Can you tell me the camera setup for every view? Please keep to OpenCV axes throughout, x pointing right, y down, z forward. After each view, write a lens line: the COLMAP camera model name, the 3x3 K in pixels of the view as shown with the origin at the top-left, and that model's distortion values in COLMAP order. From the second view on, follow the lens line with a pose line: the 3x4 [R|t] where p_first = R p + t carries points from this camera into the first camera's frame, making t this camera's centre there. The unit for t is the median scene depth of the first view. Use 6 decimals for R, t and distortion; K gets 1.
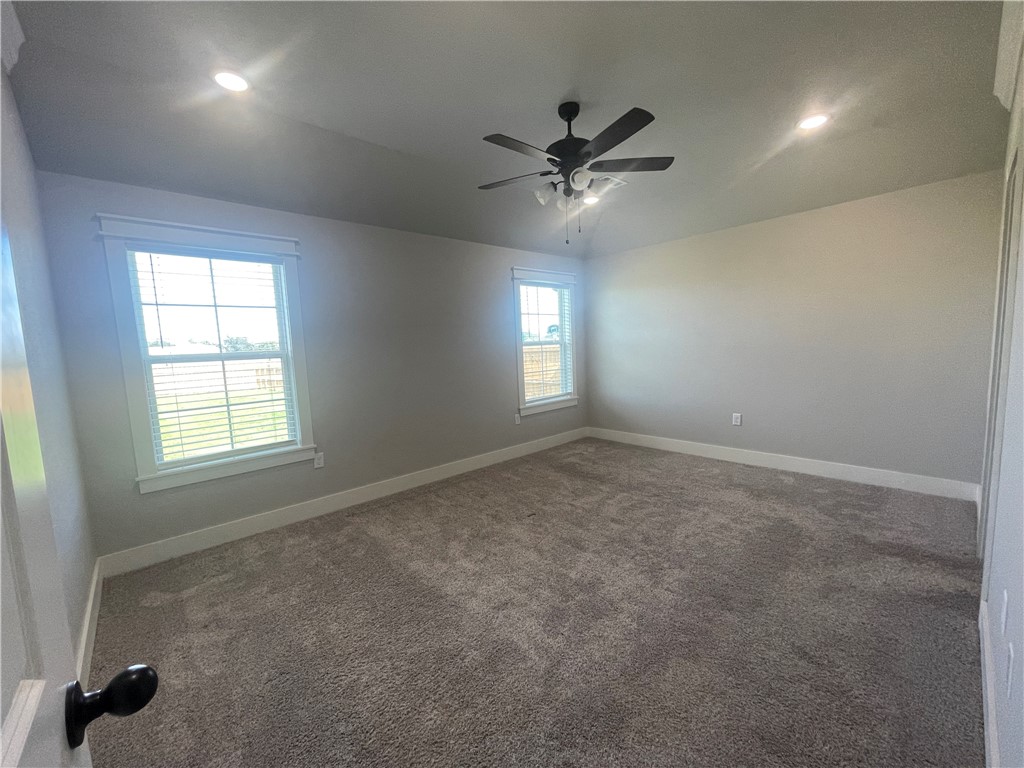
lens RADIAL K [[412.9, 0, 512.0], [0, 412.9, 384.0], [0, 0, 1]] dist [-0.013519, 0.011759]
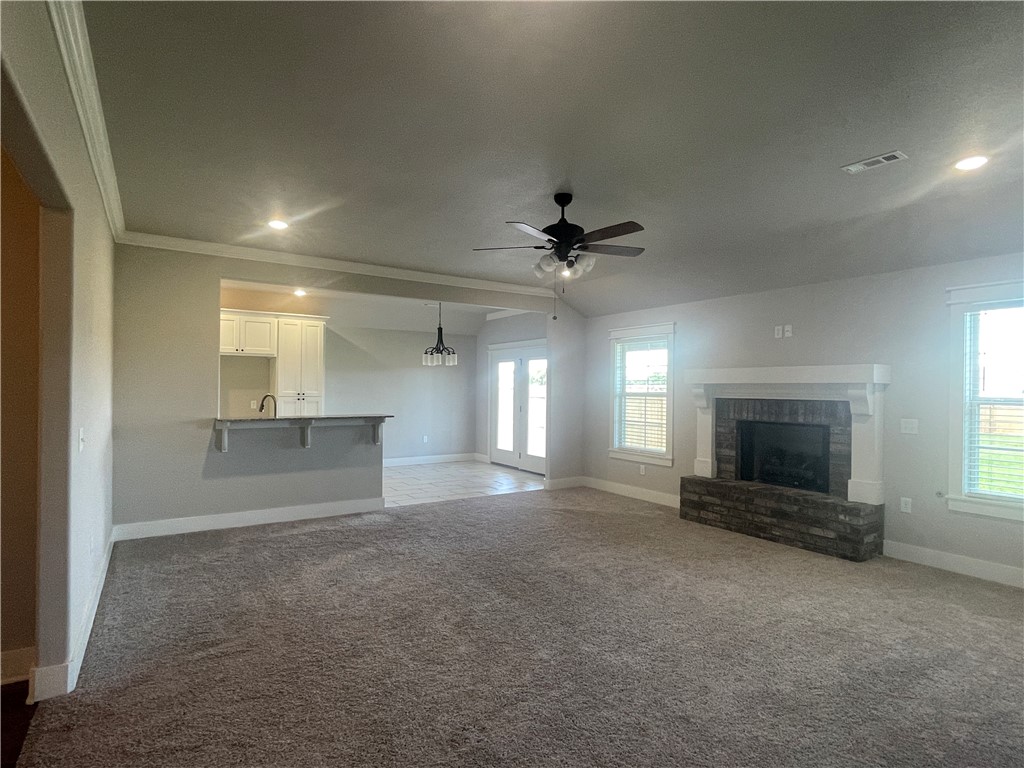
lens RADIAL K [[546.5, 0, 512.0], [0, 546.5, 384.0], [0, 0, 1]] dist [0.030181, -0.030210]
pose [[-0.164434, 0.036695, -0.985705, 0.772786], [-0.106456, 0.992811, 0.054719, -0.045893], [0.980627, 0.113932, -0.159346, -0.036105]]
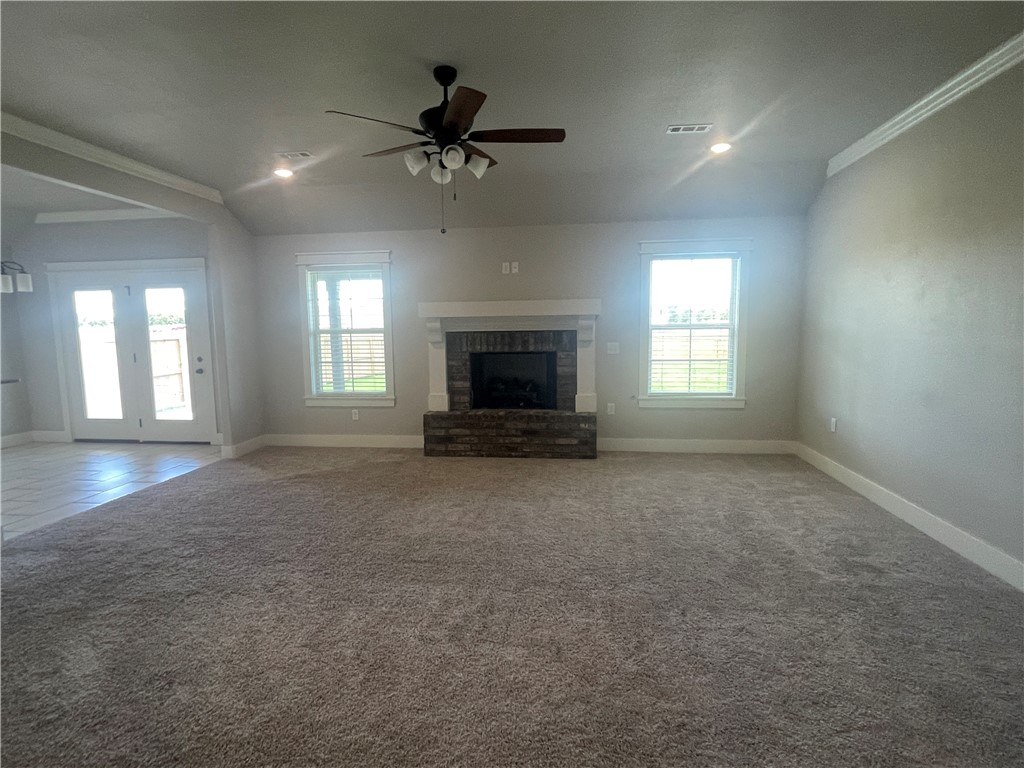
lens RADIAL K [[546.5, 0, 512.0], [0, 546.5, 384.0], [0, 0, 1]] dist [0.030181, -0.030210]
pose [[0.636902, 0.117617, -0.761920, 0.380497], [-0.097157, 0.992660, 0.072021, 0.055252], [0.764798, 0.028156, 0.643655, -0.703898]]
